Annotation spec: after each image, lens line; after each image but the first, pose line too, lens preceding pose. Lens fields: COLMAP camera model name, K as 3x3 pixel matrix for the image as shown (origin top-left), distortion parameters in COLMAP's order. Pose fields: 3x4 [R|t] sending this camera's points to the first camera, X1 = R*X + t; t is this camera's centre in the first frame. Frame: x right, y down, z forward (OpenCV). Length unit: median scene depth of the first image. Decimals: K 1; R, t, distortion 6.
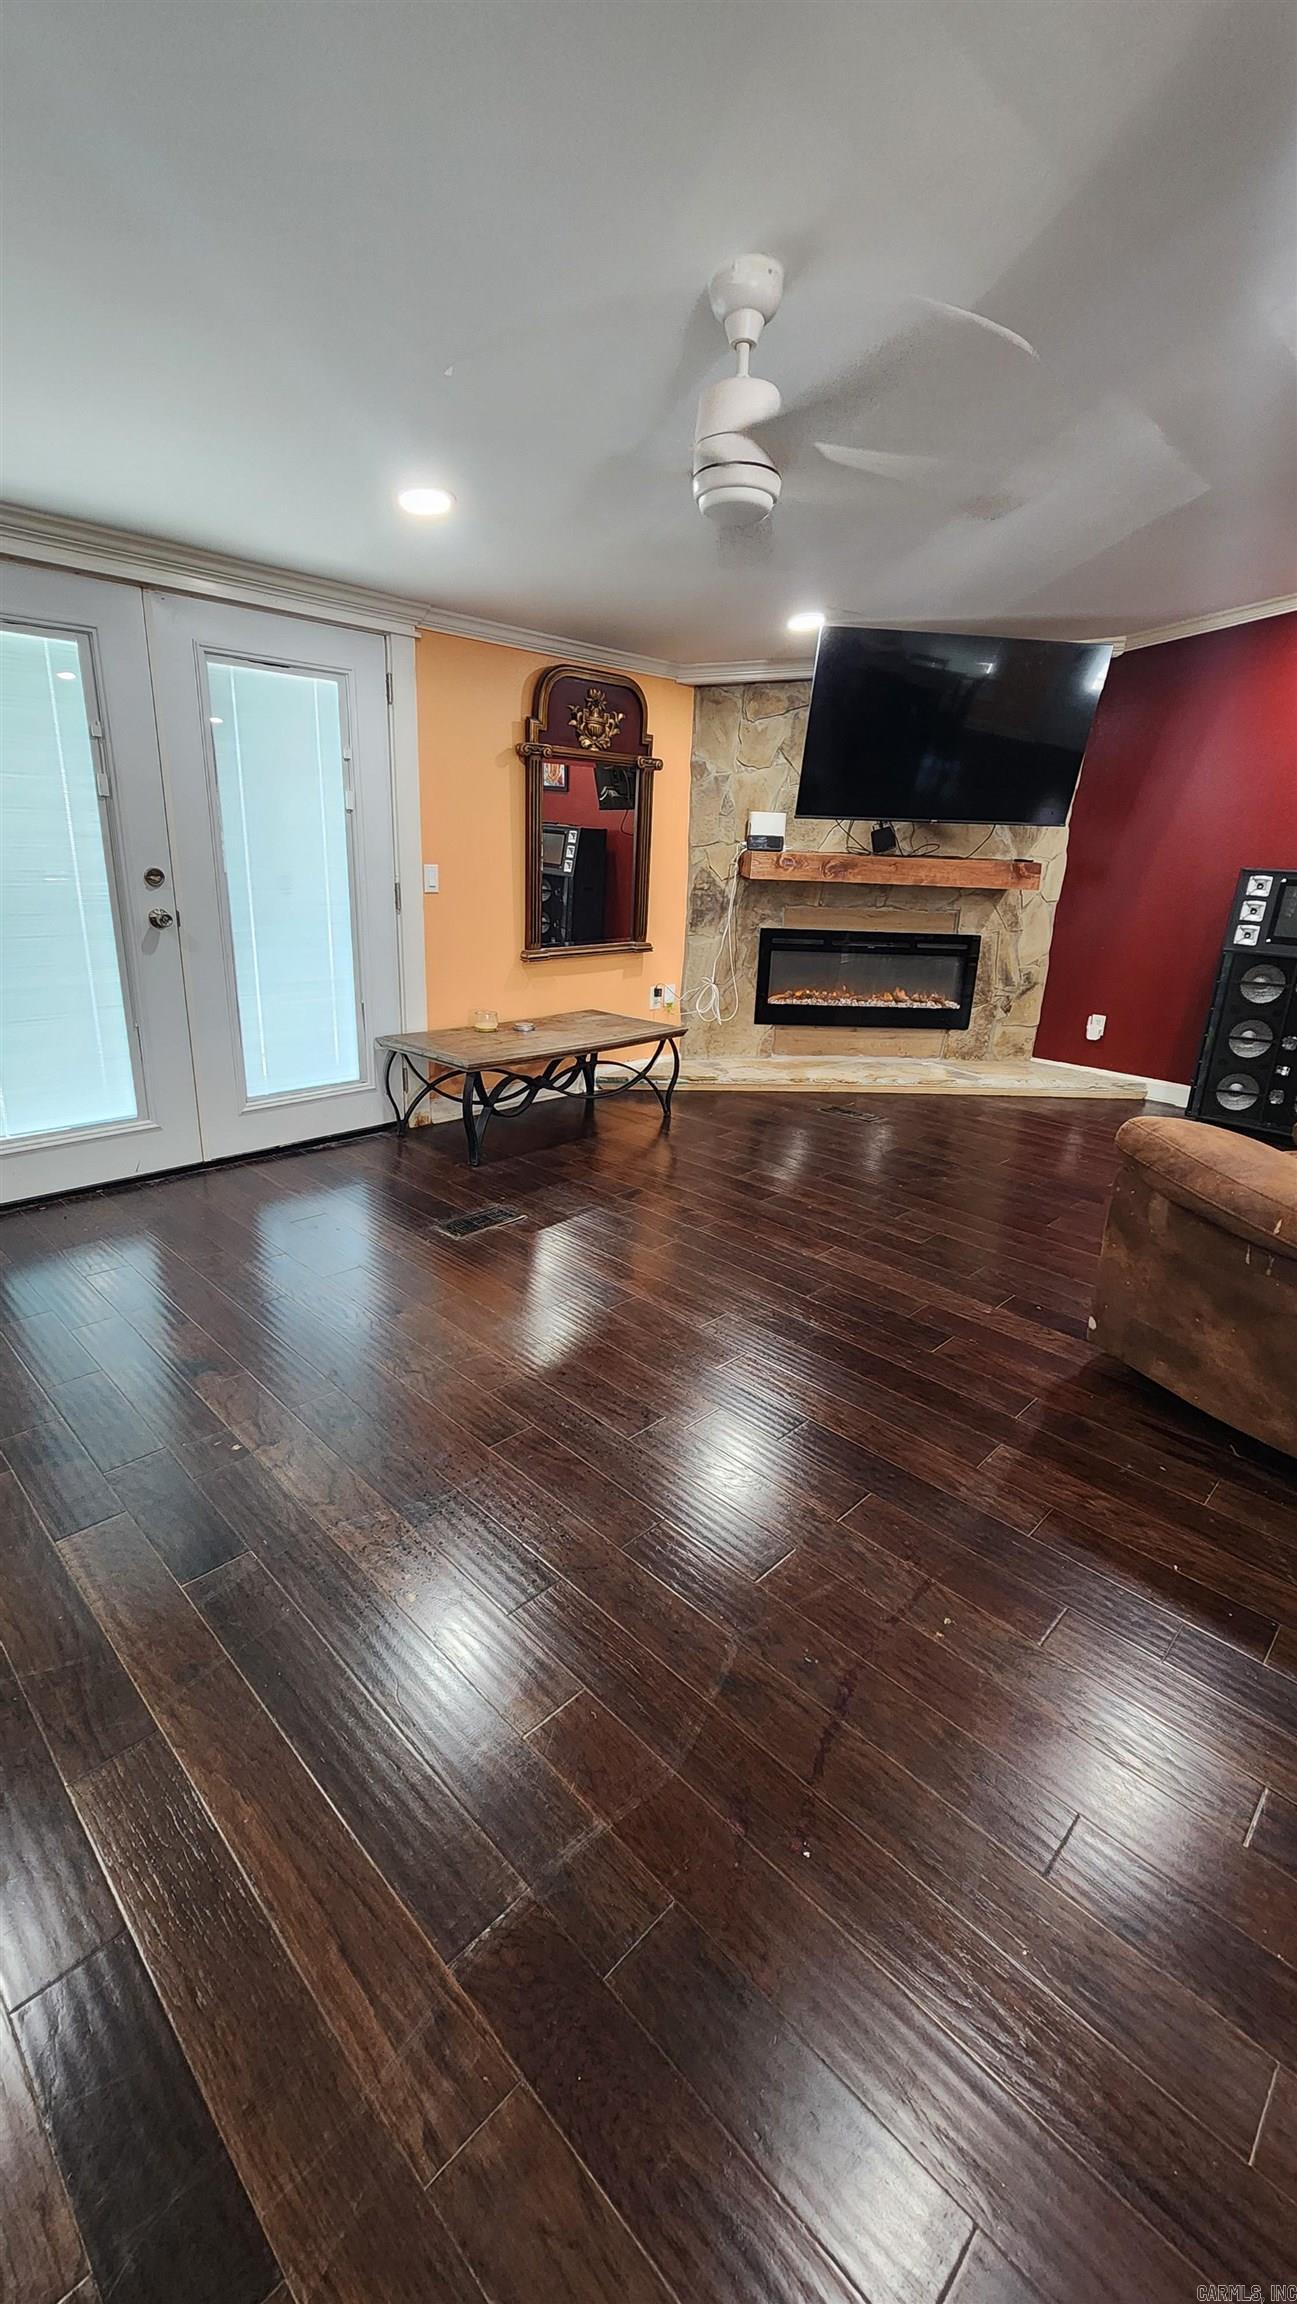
lens RADIAL K [[941.0, 0, 649.4], [0, 941.0, 1144.3], [0, 0, 1]] dist [0.000001, -0.001257]
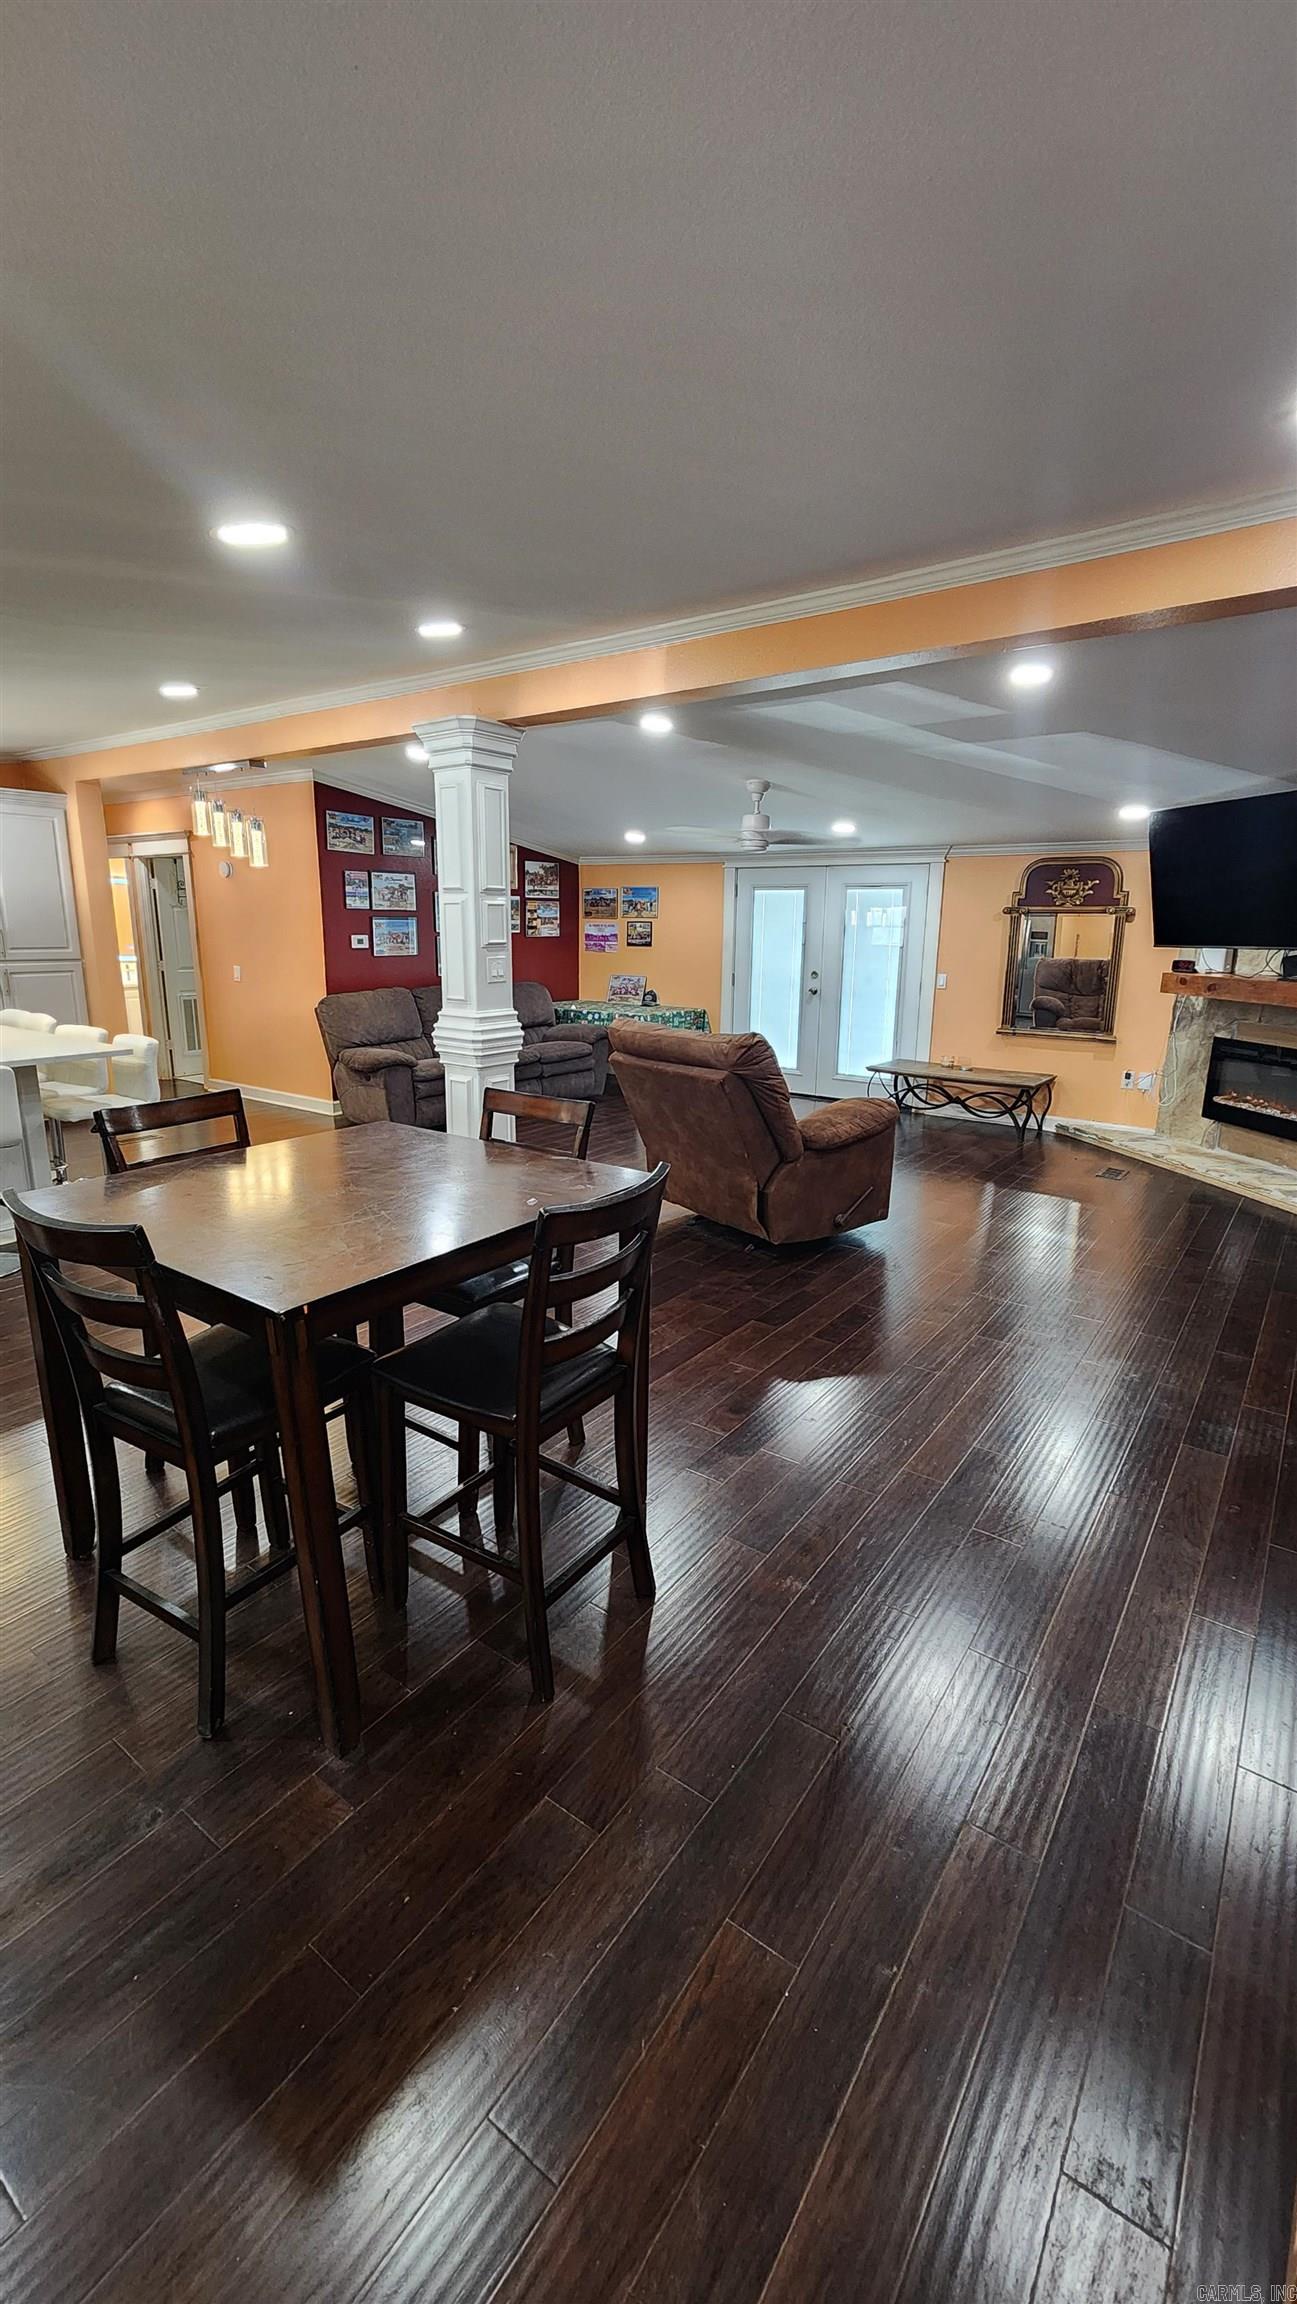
lens RADIAL K [[941.0, 0, 648.9], [0, 941.0, 1142.8], [0, 0, 1]] dist [0.000001, -0.001257]
pose [[0.135999, 0.192610, -0.971805, 1.195335], [-0.315288, 0.938334, 0.141853, -0.048539], [0.939201, 0.287106, 0.188340, 0.148442]]
